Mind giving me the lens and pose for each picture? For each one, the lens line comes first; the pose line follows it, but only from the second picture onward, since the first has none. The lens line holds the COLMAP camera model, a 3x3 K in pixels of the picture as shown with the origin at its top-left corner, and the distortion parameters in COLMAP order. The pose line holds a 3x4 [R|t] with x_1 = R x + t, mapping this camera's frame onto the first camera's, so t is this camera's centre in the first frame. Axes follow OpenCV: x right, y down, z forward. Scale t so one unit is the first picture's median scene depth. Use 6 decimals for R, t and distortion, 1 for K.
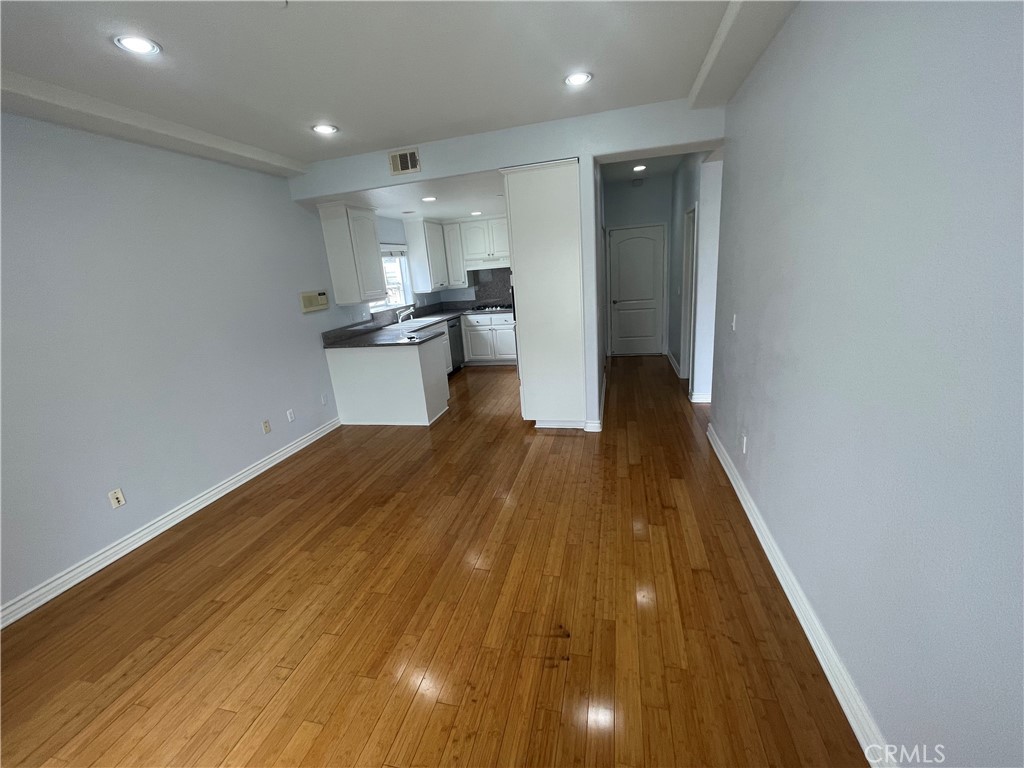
lens RADIAL K [[413.0, 0, 511.4], [0, 413.0, 381.9], [0, 0, 1]] dist [-0.001863, 0.000262]
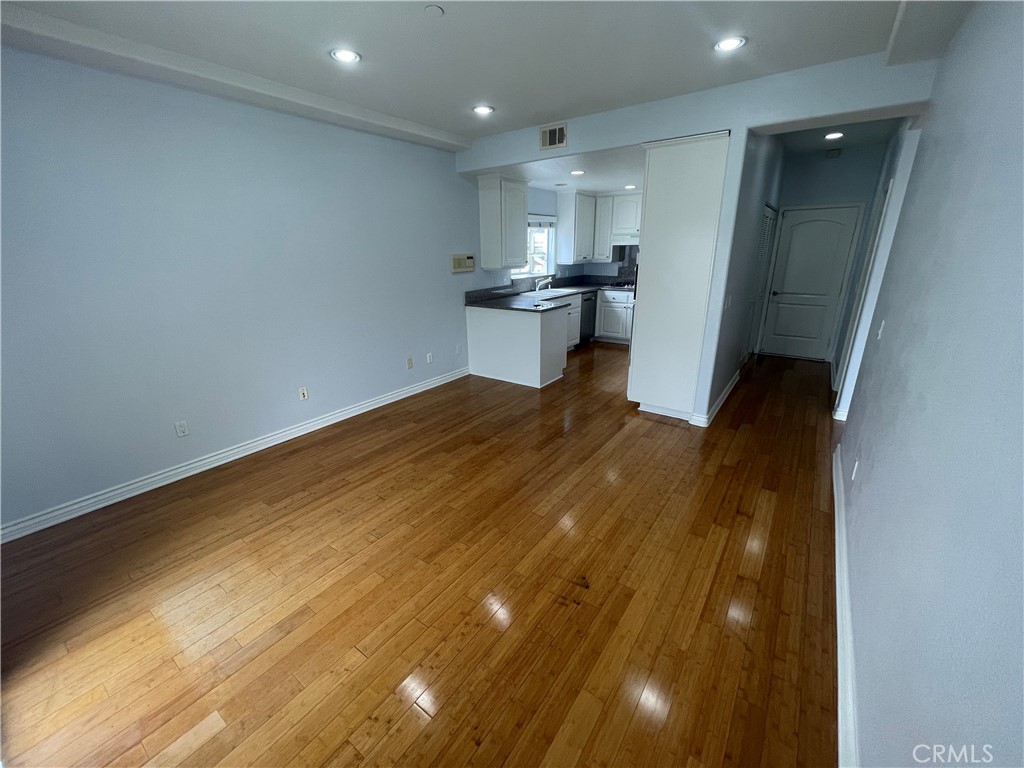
lens RADIAL K [[413.0, 0, 511.4], [0, 413.0, 381.9], [0, 0, 1]] dist [-0.001863, 0.000262]
pose [[0.923963, 0.180156, -0.337395, 0.113031], [-0.159005, 0.983207, 0.089558, 0.004801], [0.347864, -0.029101, 0.937093, -0.044437]]
